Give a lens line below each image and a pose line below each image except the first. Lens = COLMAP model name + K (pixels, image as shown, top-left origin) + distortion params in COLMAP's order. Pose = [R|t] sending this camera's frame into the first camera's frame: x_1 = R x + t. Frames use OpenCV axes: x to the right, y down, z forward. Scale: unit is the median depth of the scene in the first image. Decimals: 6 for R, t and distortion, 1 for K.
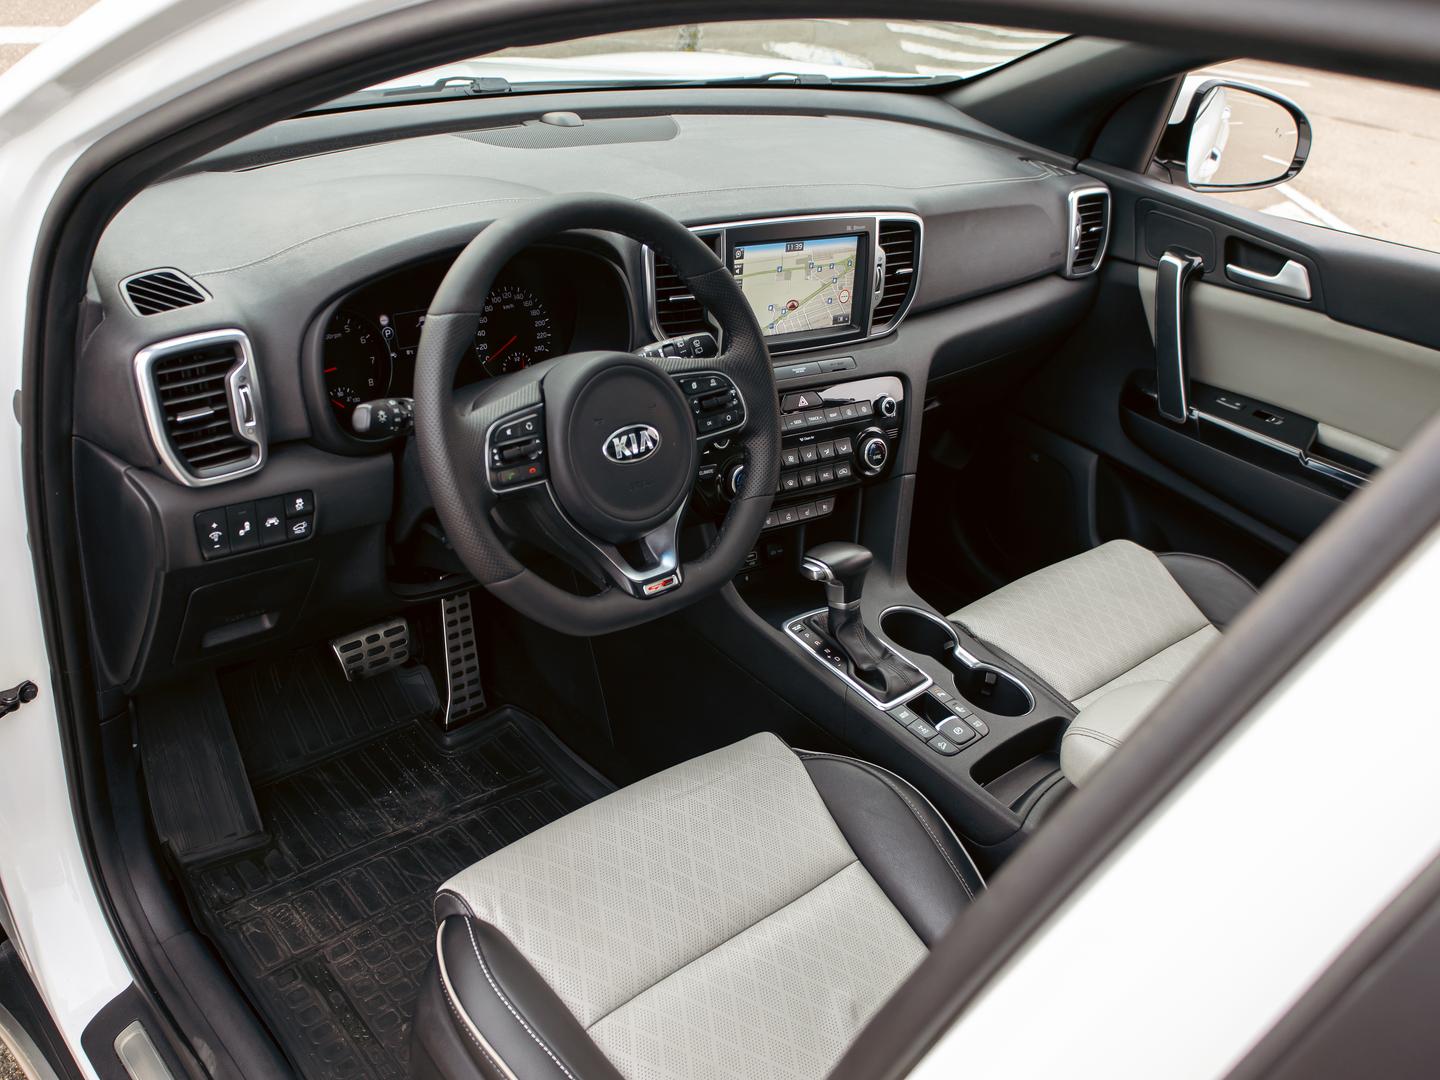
lens RADIAL K [[953.2, 0, 719.7], [0, 953.2, 603.6], [0, 0, 1]] dist [0.004508, -0.001609]
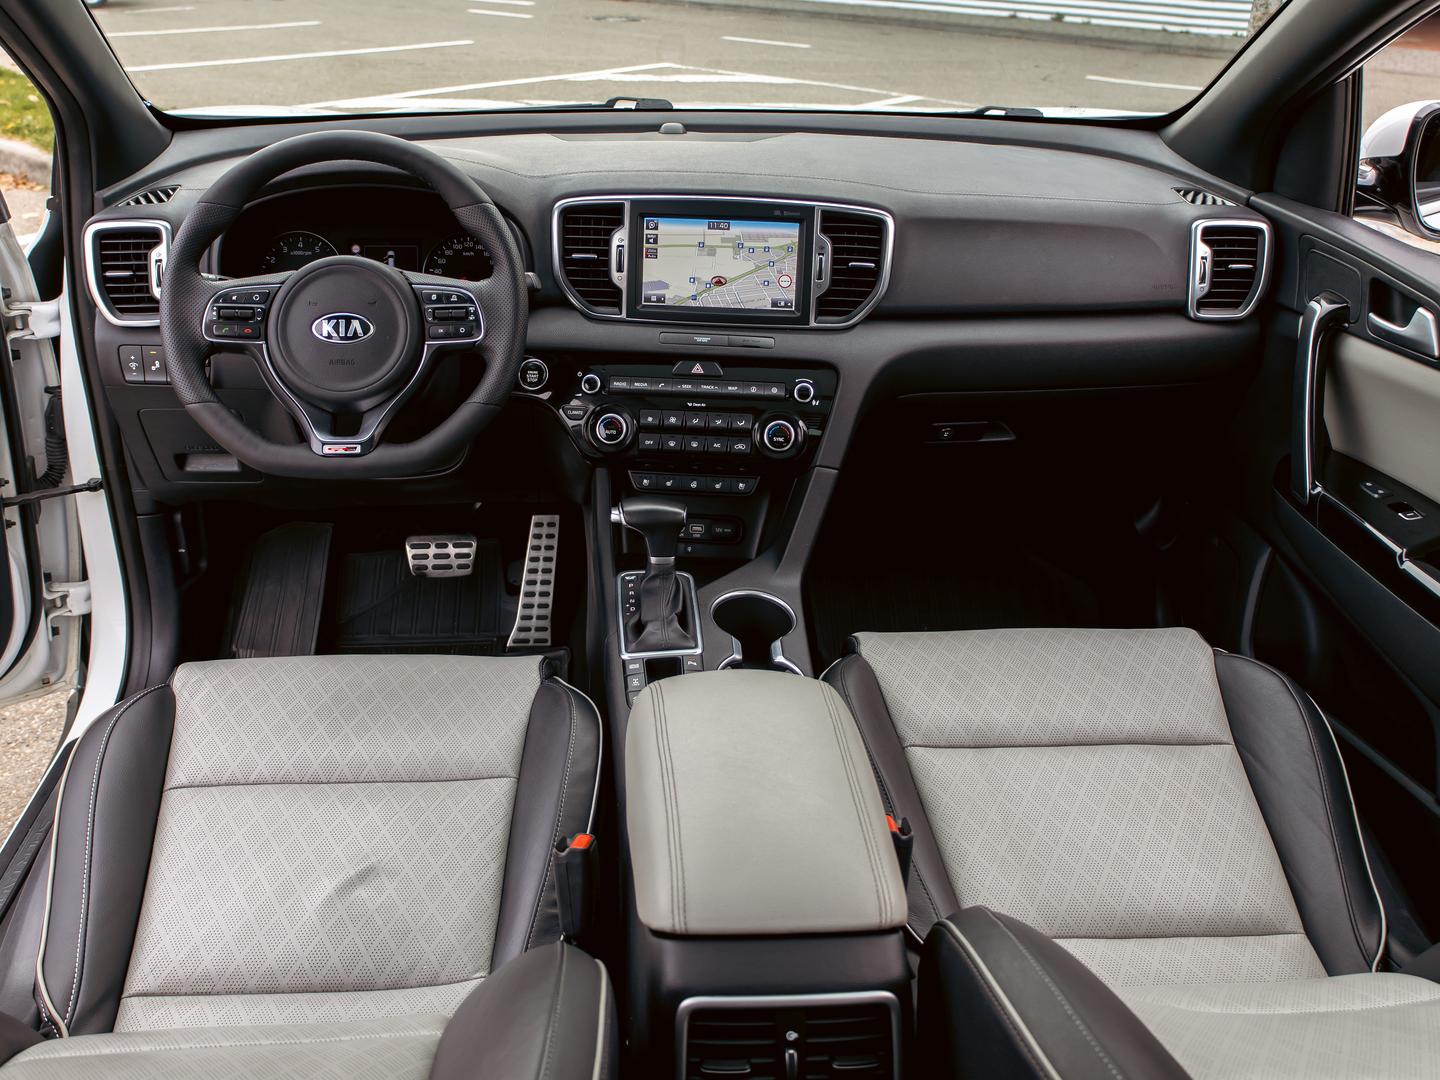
lens RADIAL K [[978.8, 0, 720.0], [0, 978.8, 540.0], [0, 0, 1]] dist [-0.004410, -0.003031]
pose [[0.862602, 0.199793, -0.464759, 0.618505], [-0.262079, 0.962301, -0.072744, 0.035562], [0.432704, 0.184552, 0.882444, 0.108363]]
